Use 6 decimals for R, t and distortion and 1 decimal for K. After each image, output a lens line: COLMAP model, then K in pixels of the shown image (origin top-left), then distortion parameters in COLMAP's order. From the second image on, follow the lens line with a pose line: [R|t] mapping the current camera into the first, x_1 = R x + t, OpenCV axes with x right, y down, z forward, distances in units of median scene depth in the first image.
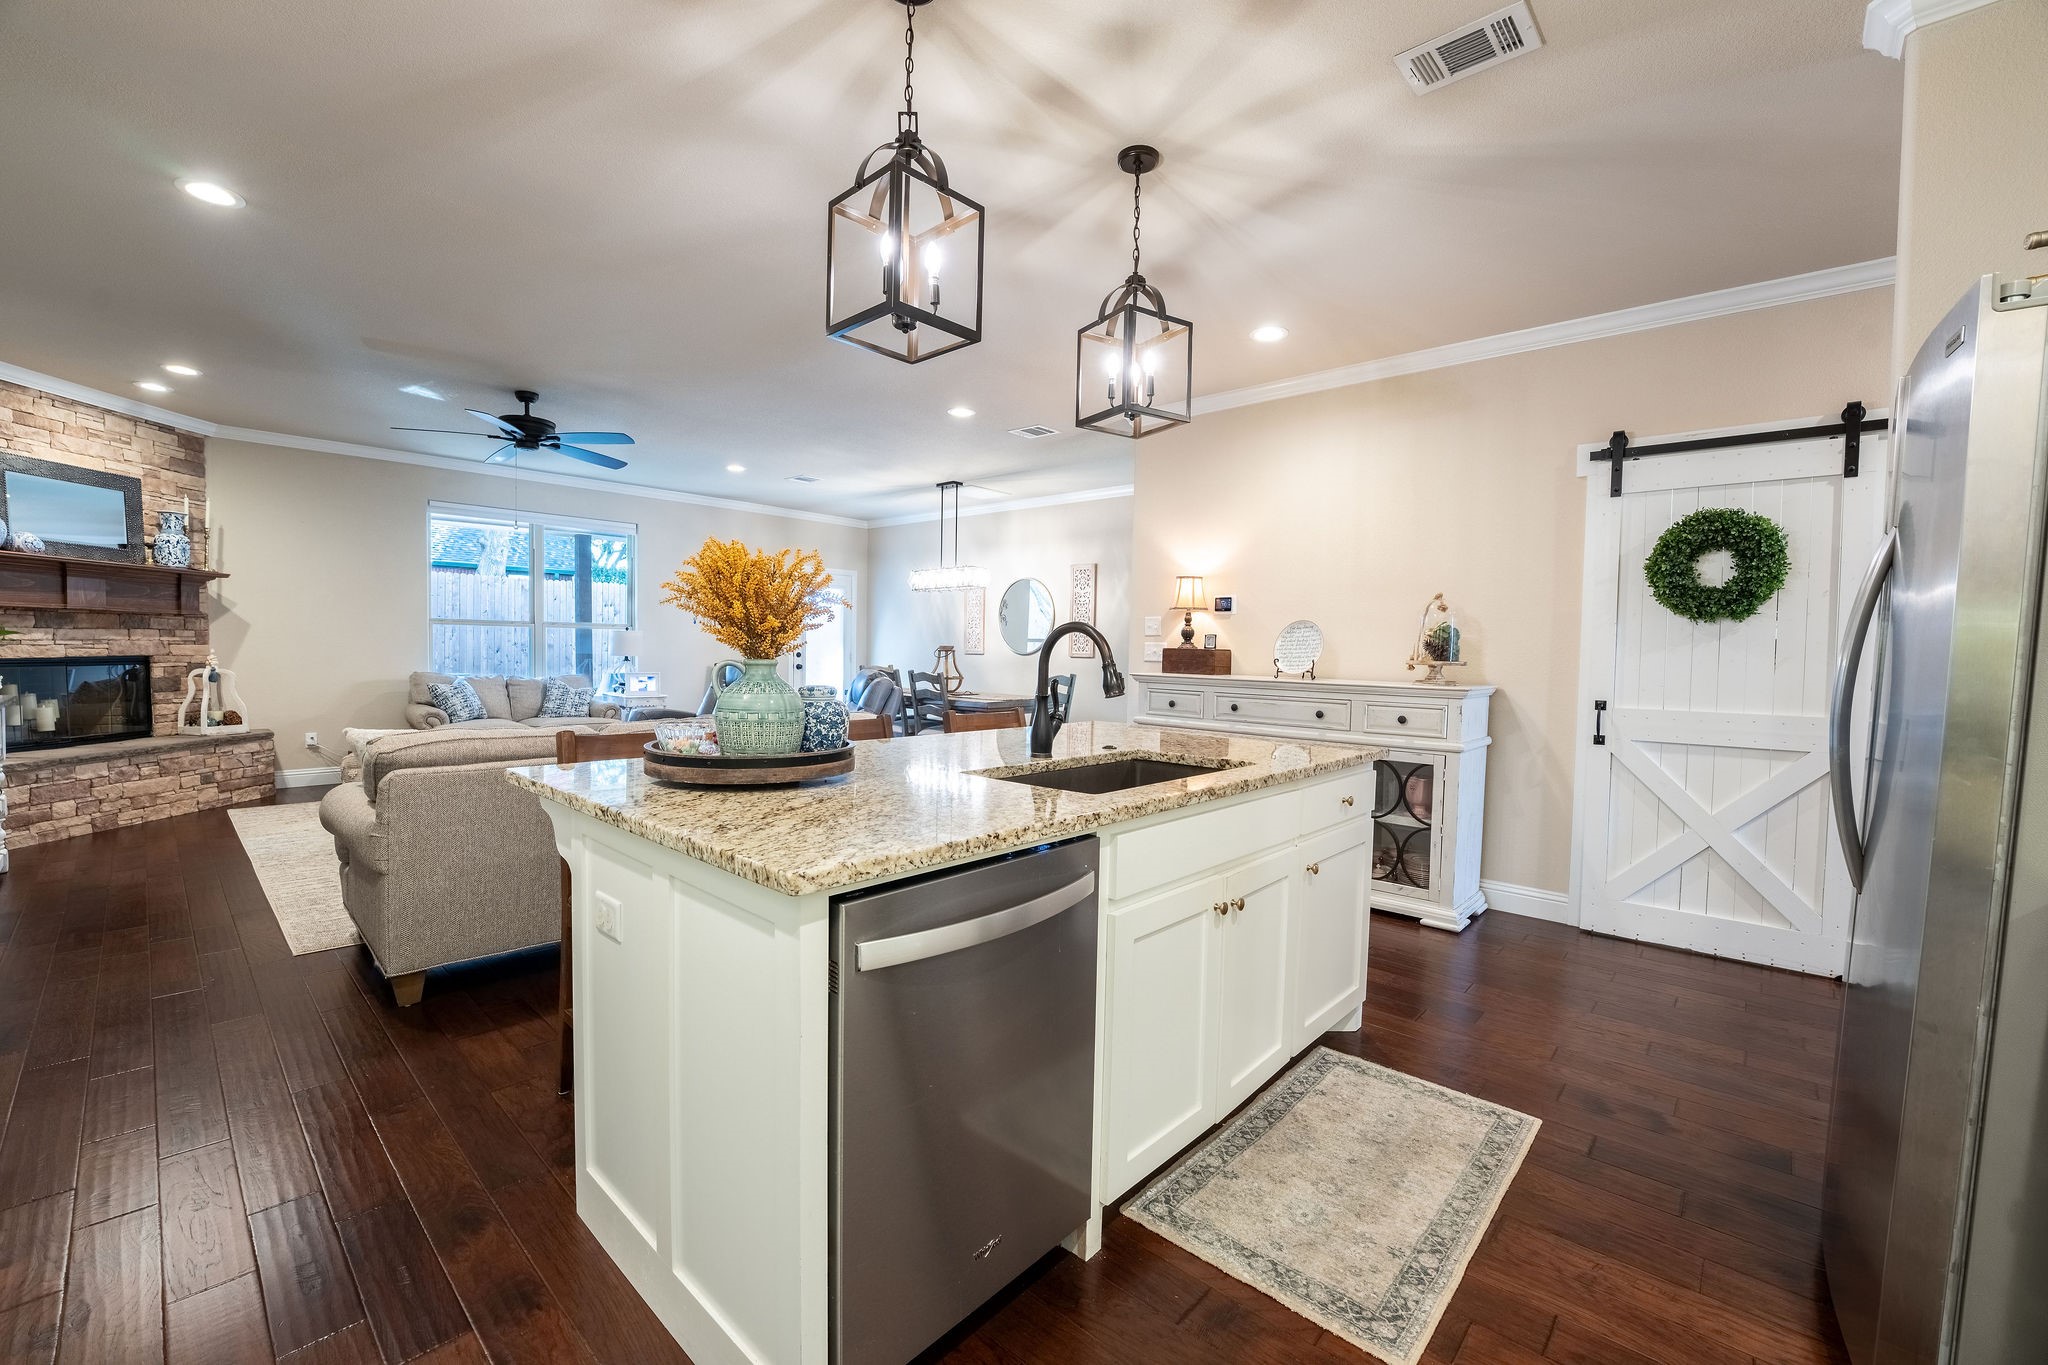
lens RADIAL K [[832.6, 0, 1023.4], [0, 832.6, 684.4], [0, 0, 1]] dist [-0.028941, 0.004288]
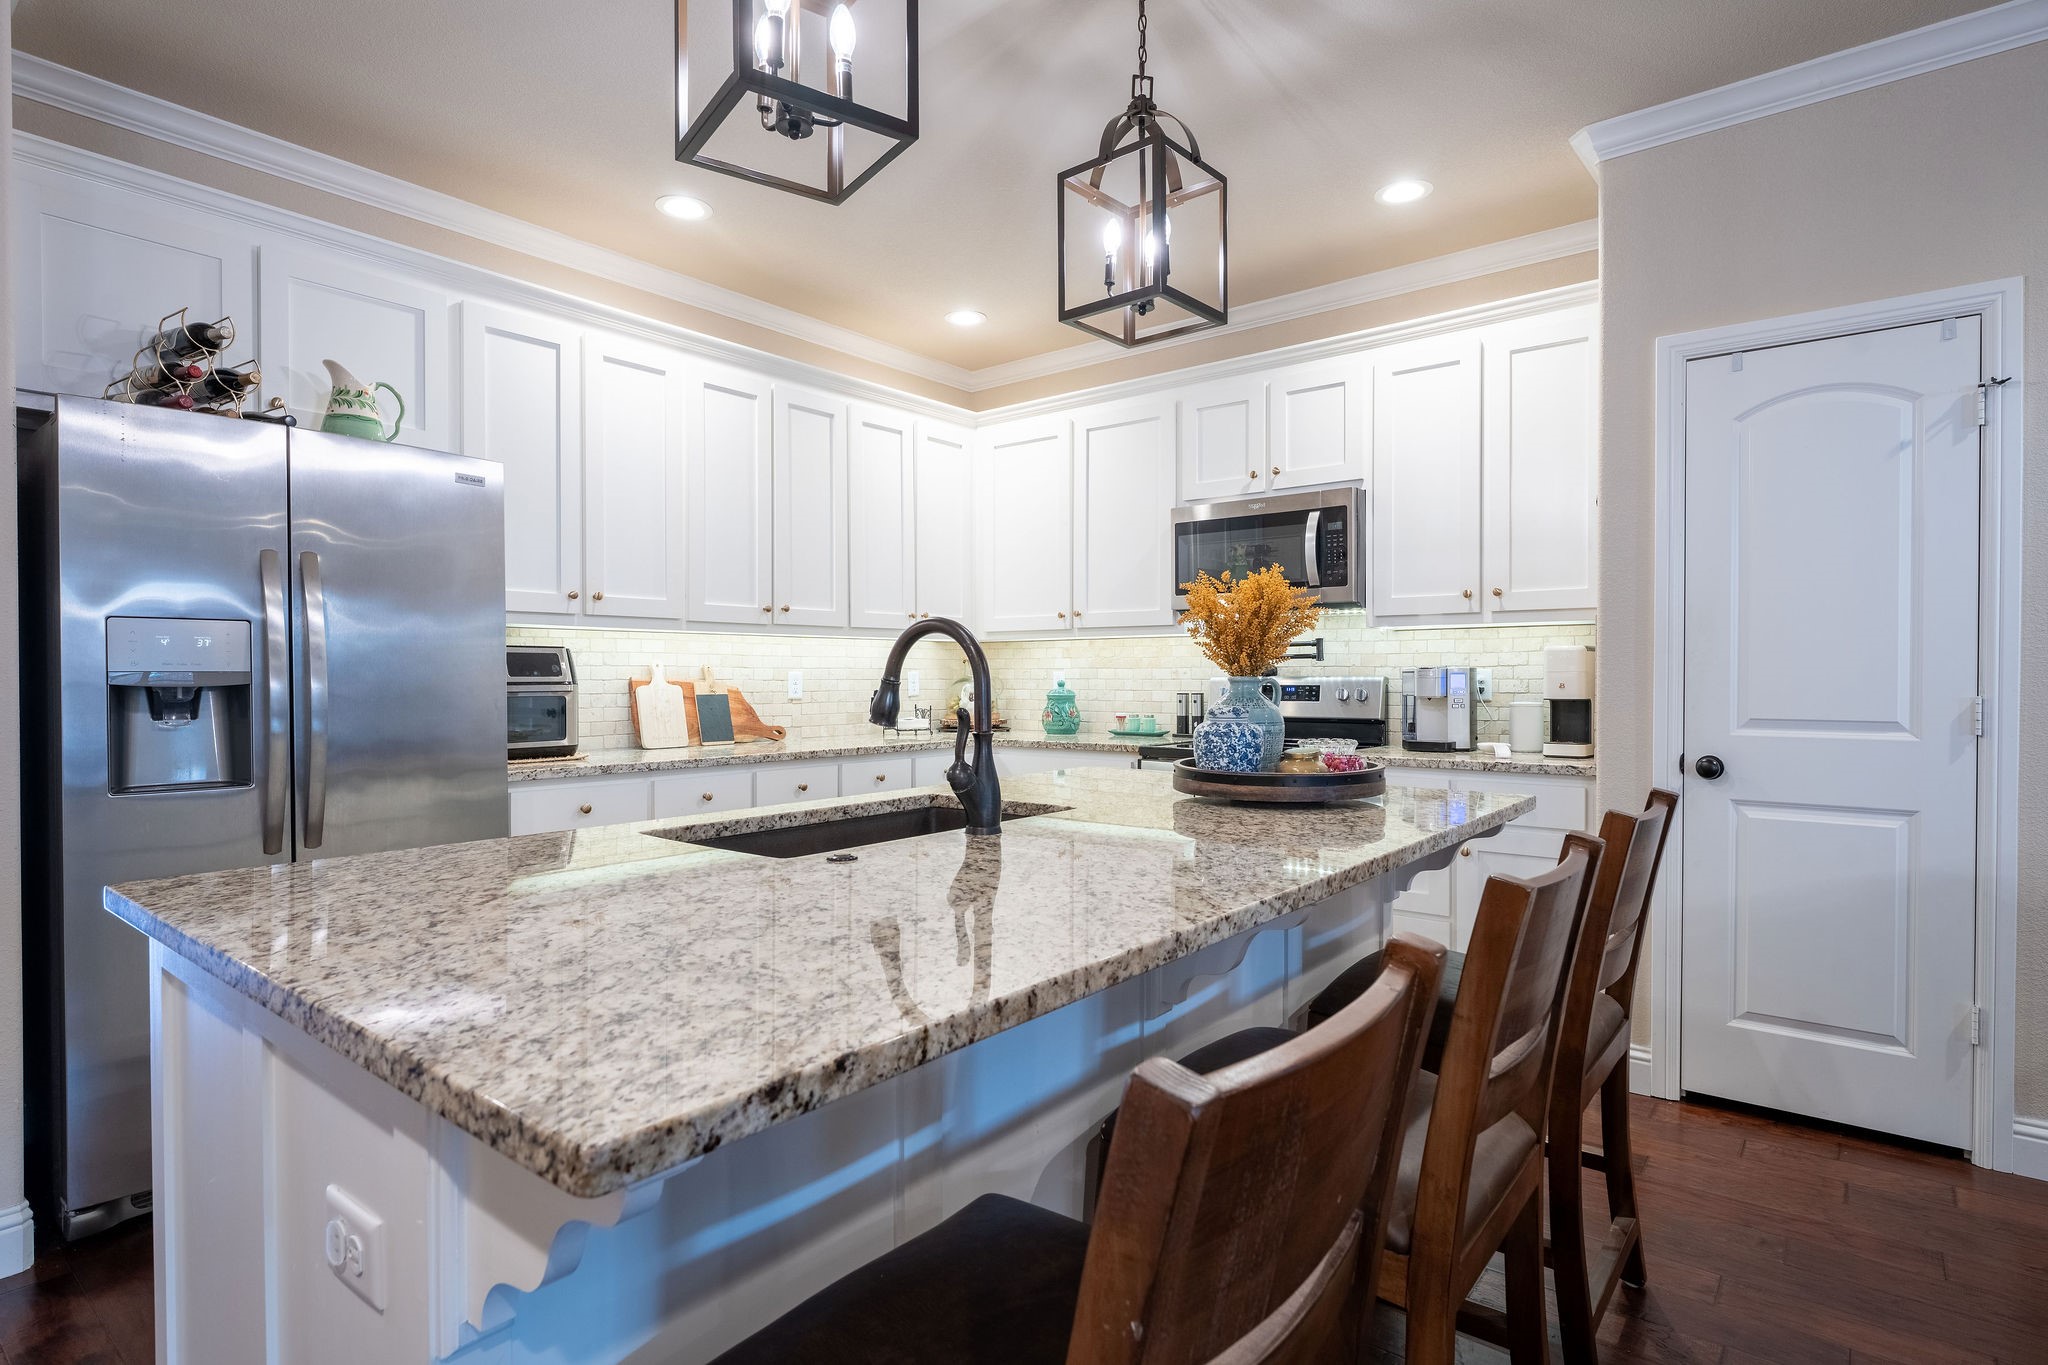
lens RADIAL K [[1048.2, 0, 1029.2], [0, 1048.2, 689.4], [0, 0, 1]] dist [-0.003237, -0.000035]
pose [[-0.997487, -0.018820, -0.068309, 0.018762], [-0.022761, 0.998093, 0.057375, -0.028804], [0.067099, 0.058786, -0.996013, 0.786878]]
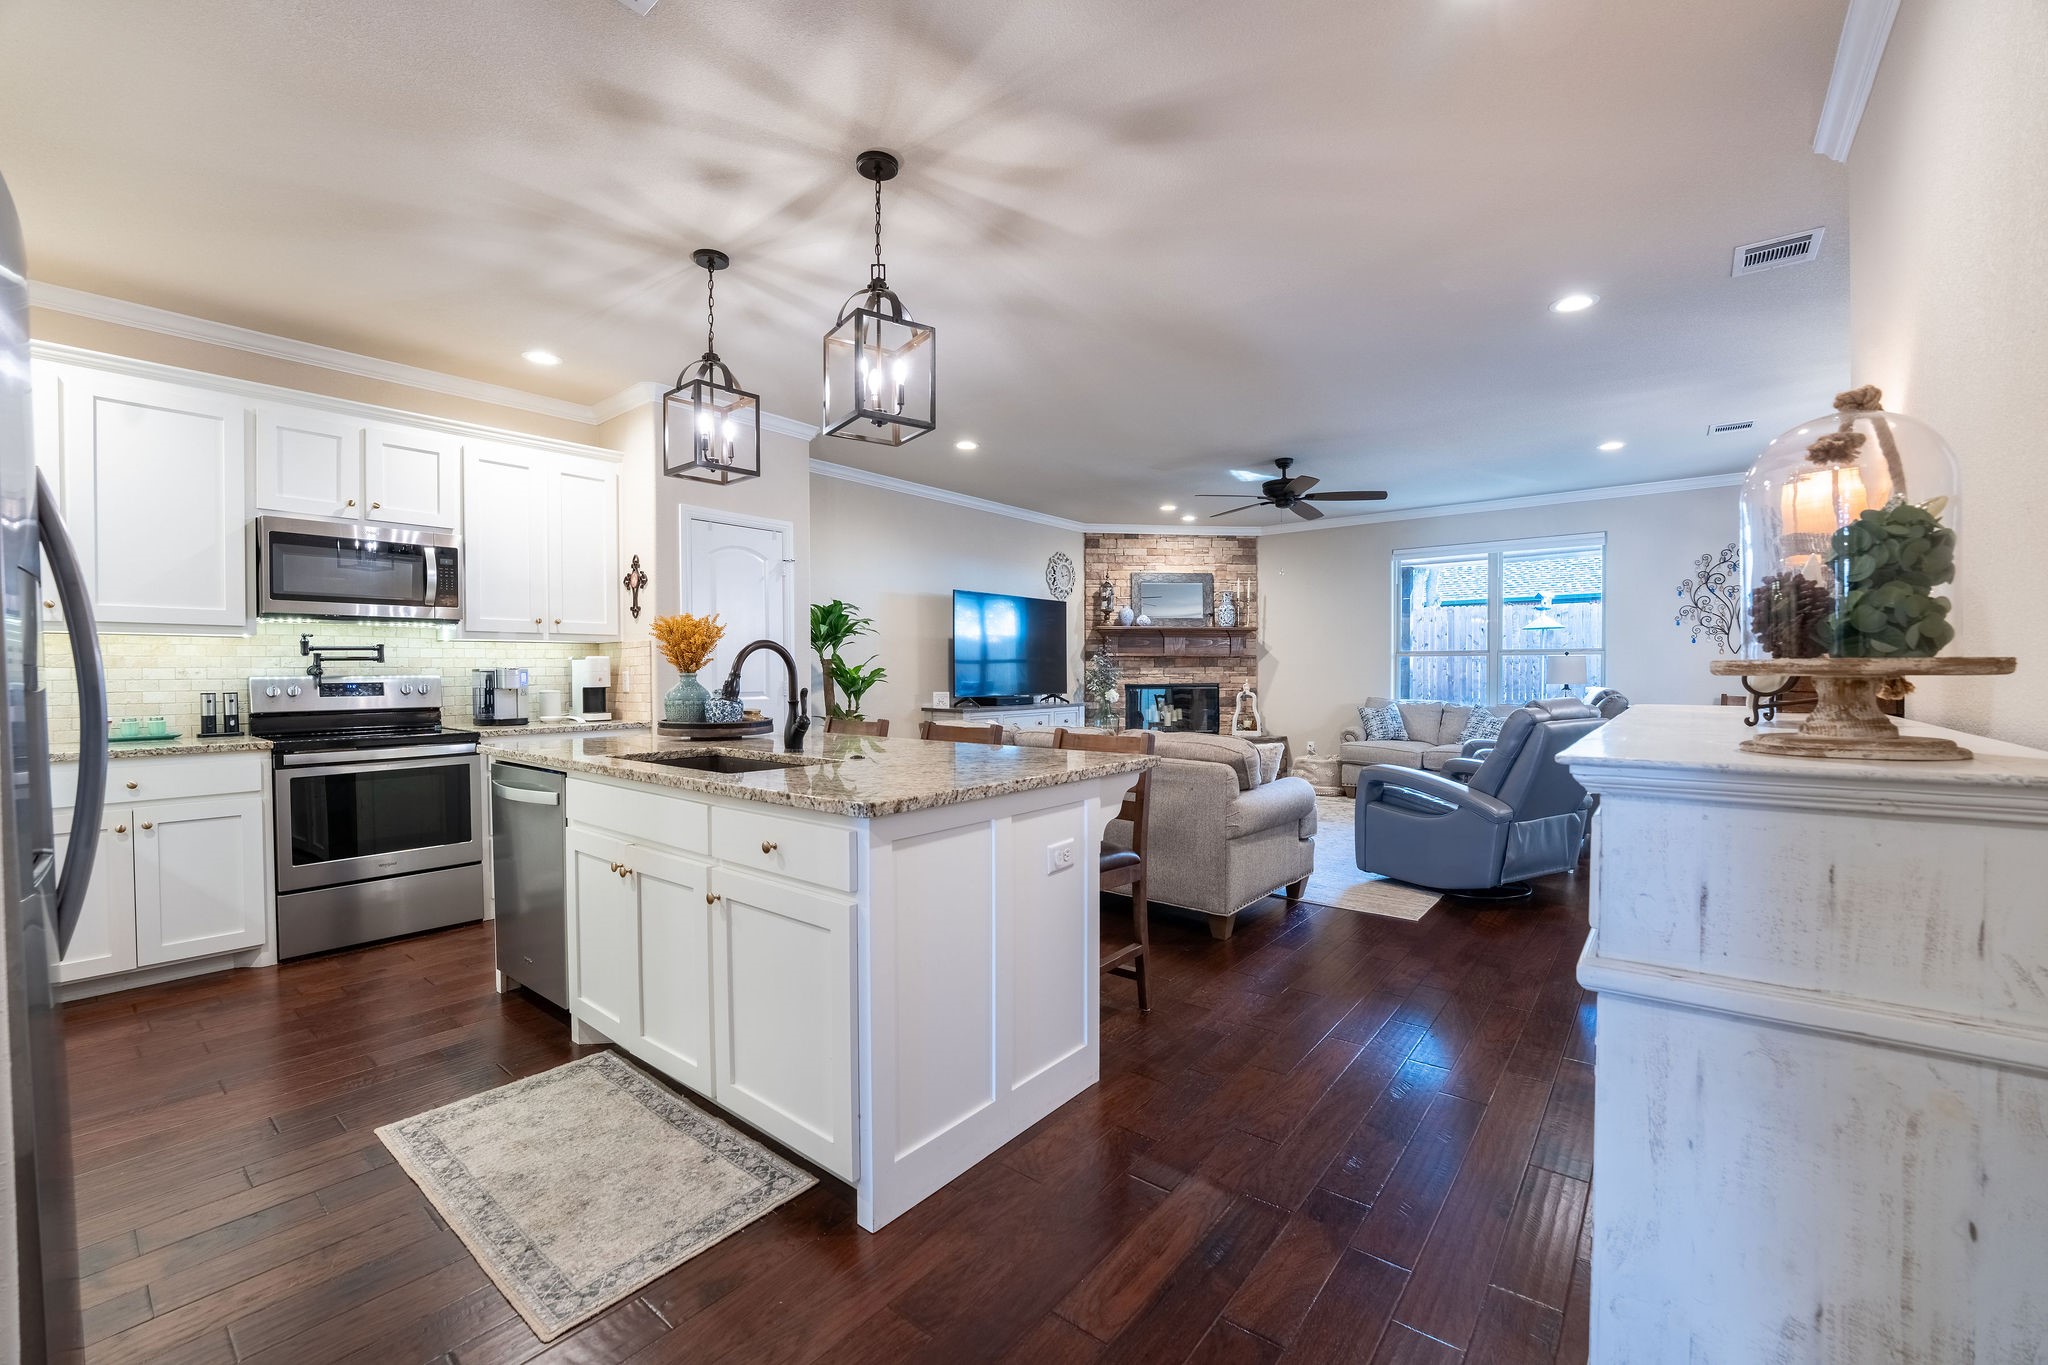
lens RADIAL K [[831.5, 0, 1023.7], [0, 831.5, 684.8], [0, 0, 1]] dist [-0.028880, 0.003902]
pose [[0.065544, -0.004494, -0.997840, 0.554473], [-0.039199, 0.999206, -0.007075, -0.006843], [0.997079, 0.039578, 0.065315, 0.554862]]
